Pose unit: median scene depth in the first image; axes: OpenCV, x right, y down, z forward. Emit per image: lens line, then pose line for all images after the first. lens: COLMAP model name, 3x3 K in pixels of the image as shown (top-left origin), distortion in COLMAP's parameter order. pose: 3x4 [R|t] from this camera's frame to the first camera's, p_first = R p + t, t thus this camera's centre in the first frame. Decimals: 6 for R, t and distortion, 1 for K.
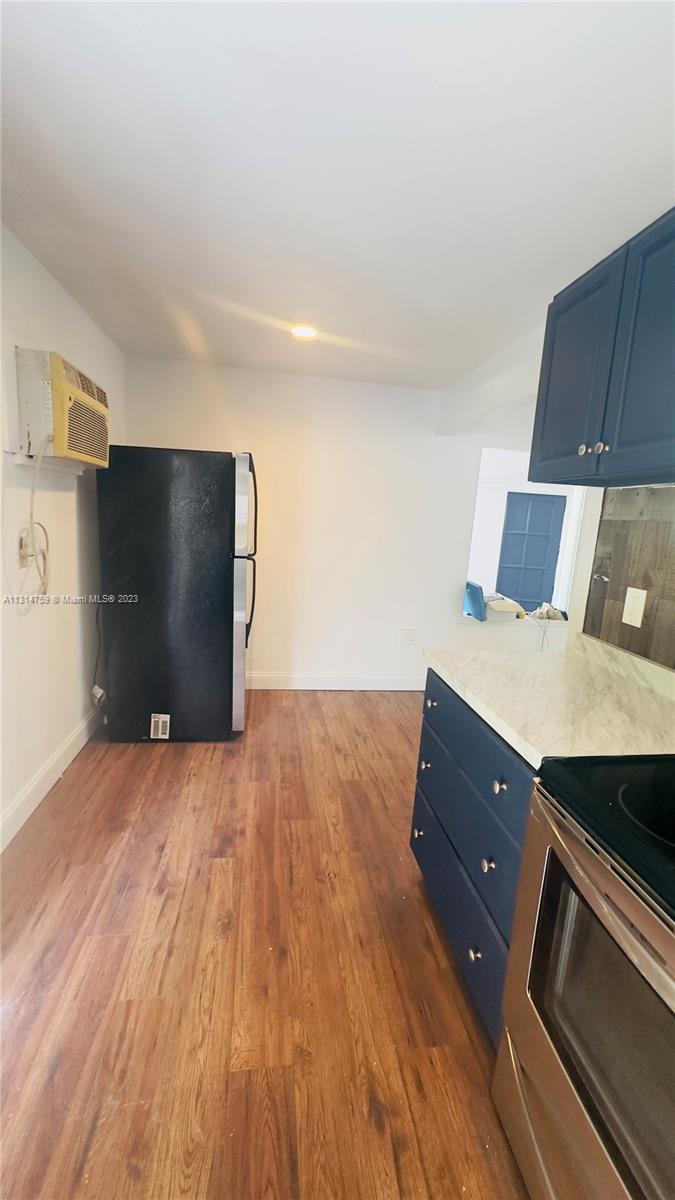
lens RADIAL K [[481.1, 0, 338.0], [0, 481.1, 601.1], [0, 0, 1]] dist [0.007706, 0.000002]
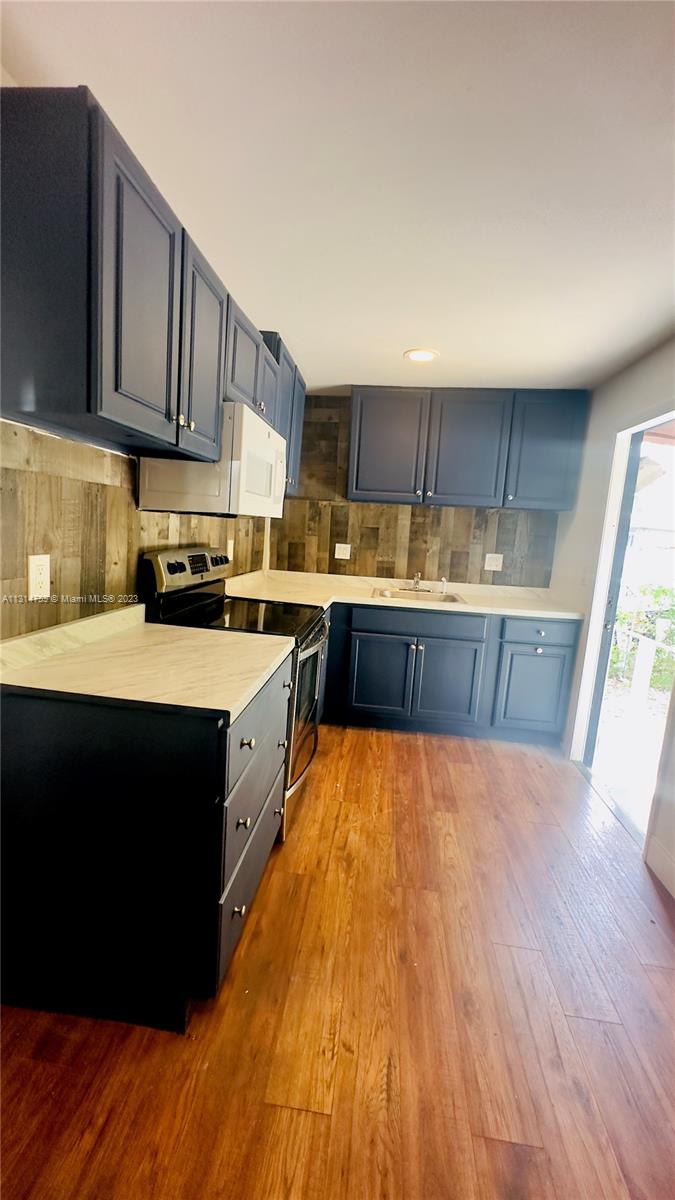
lens RADIAL K [[481.1, 0, 334.8], [0, 481.1, 602.4], [0, 0, 1]] dist [0.007706, 0.000002]
pose [[-0.957329, -0.174444, 0.230415, -0.075449], [-0.089447, 0.936979, 0.337741, -0.271207], [-0.274811, 0.302719, -0.912601, 1.613784]]
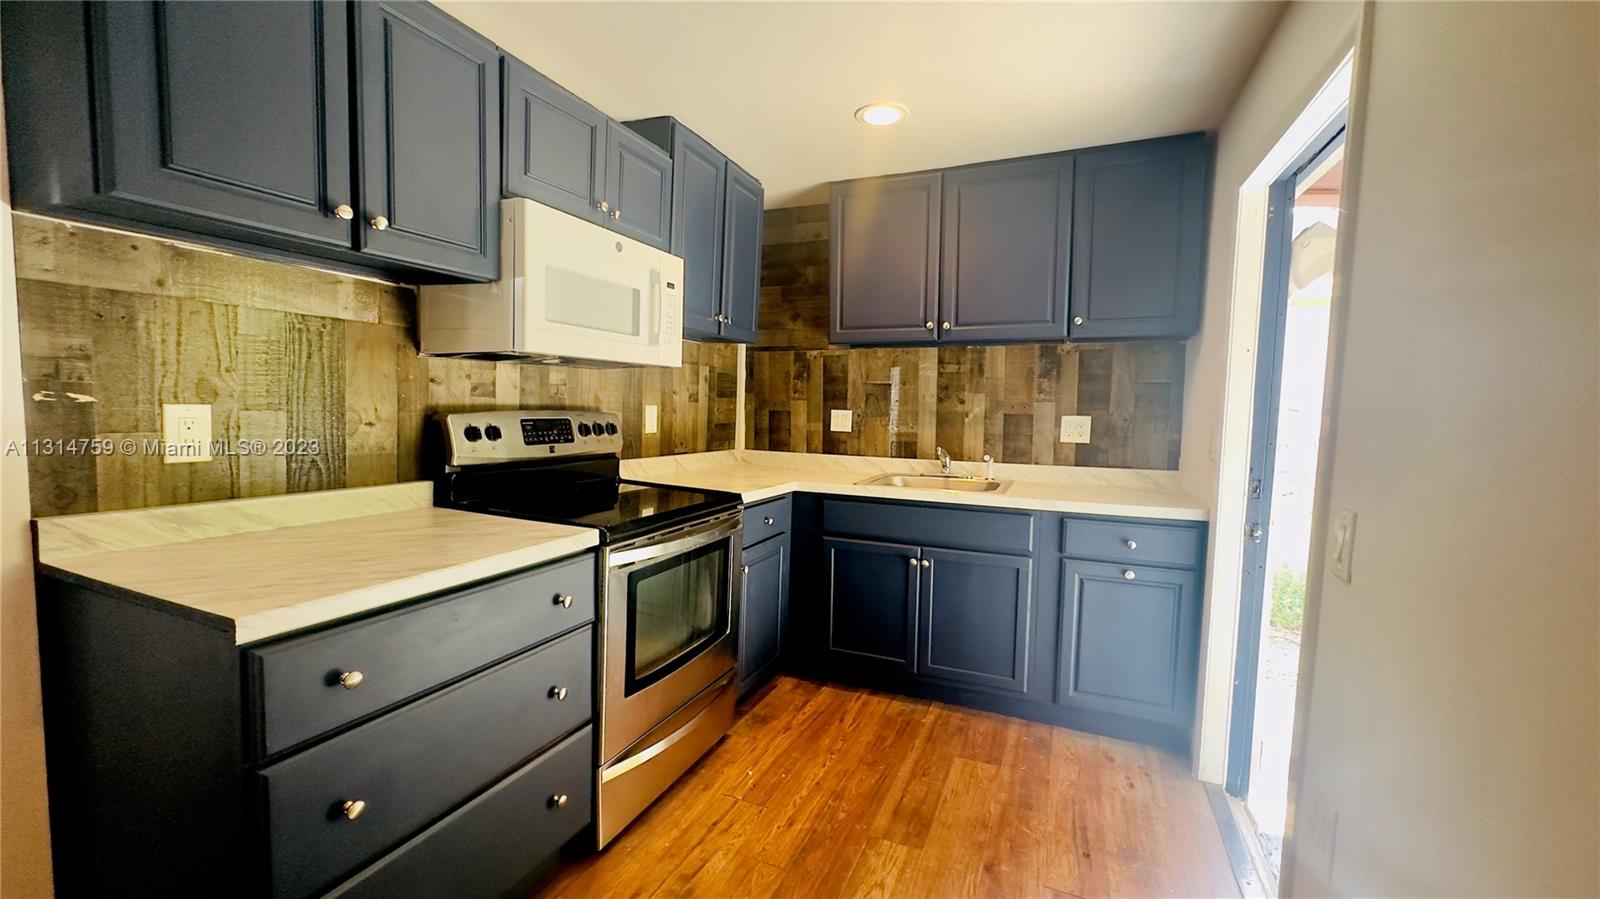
lens RADIAL K [[641.5, 0, 795.9], [0, 641.5, 449.9], [0, 0, 1]] dist [0.007706, 0.000002]
pose [[-0.847170, -0.133735, 0.514216, -0.501563], [0.004657, 0.965899, 0.258878, -0.181753], [-0.531302, 0.221709, -0.817658, 1.259340]]
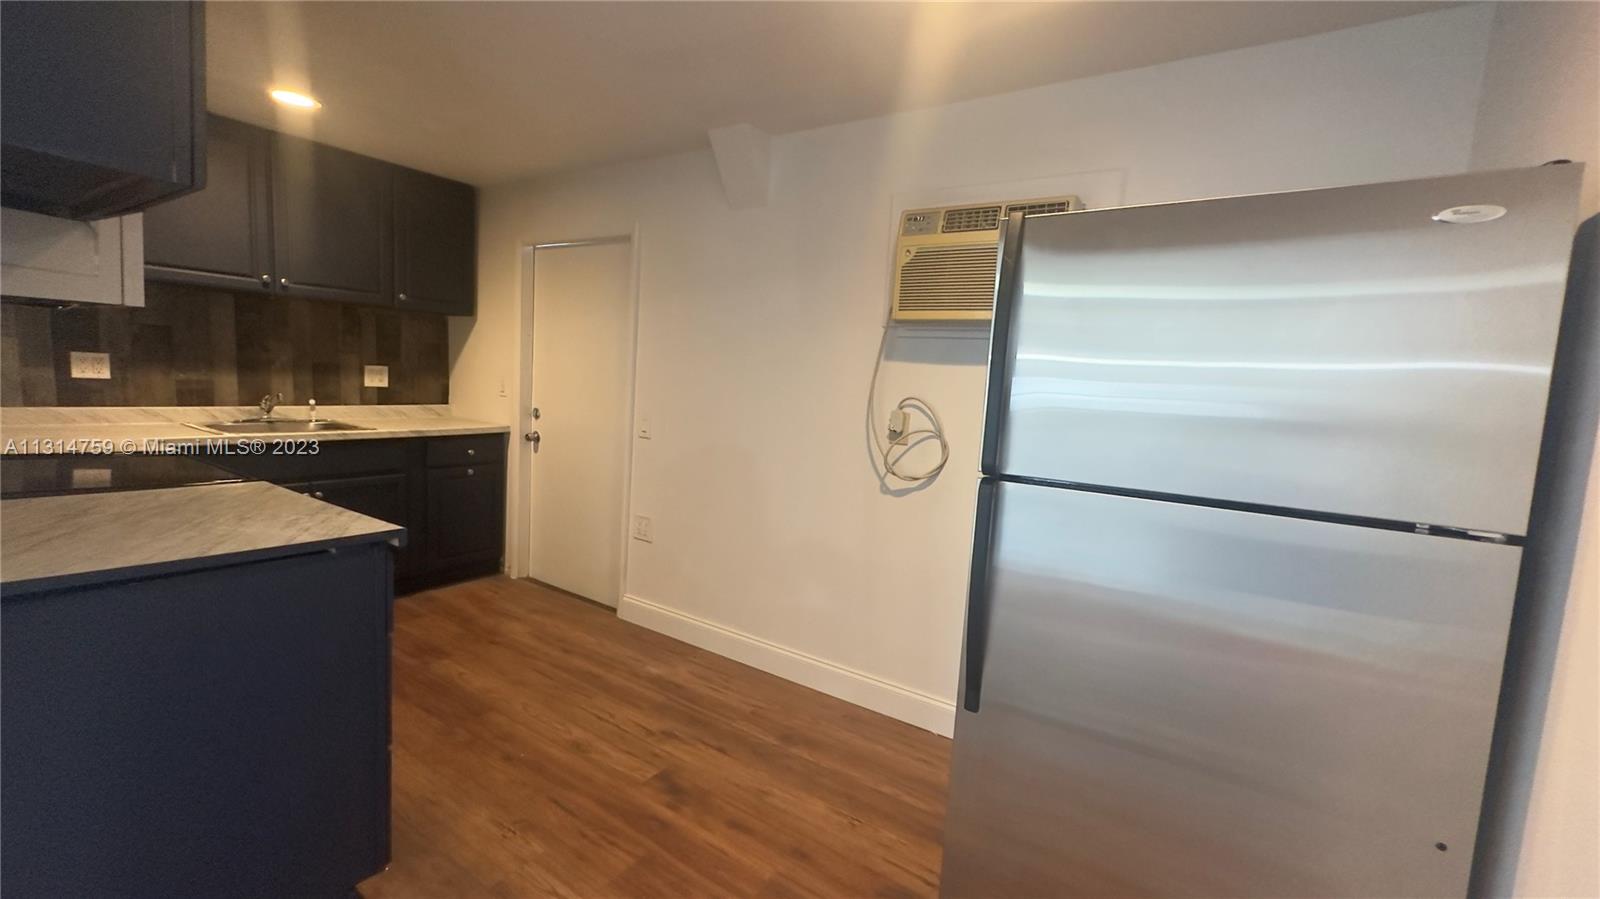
lens RADIAL K [[641.5, 0, 794.2], [0, 641.5, 448.7], [0, 0, 1]] dist [0.007706, 0.000002]
pose [[-0.659539, -0.038974, -0.750659, 0.502798], [-0.241350, 0.956757, 0.162379, -0.255509], [0.711870, 0.288267, -0.640425, 1.976992]]
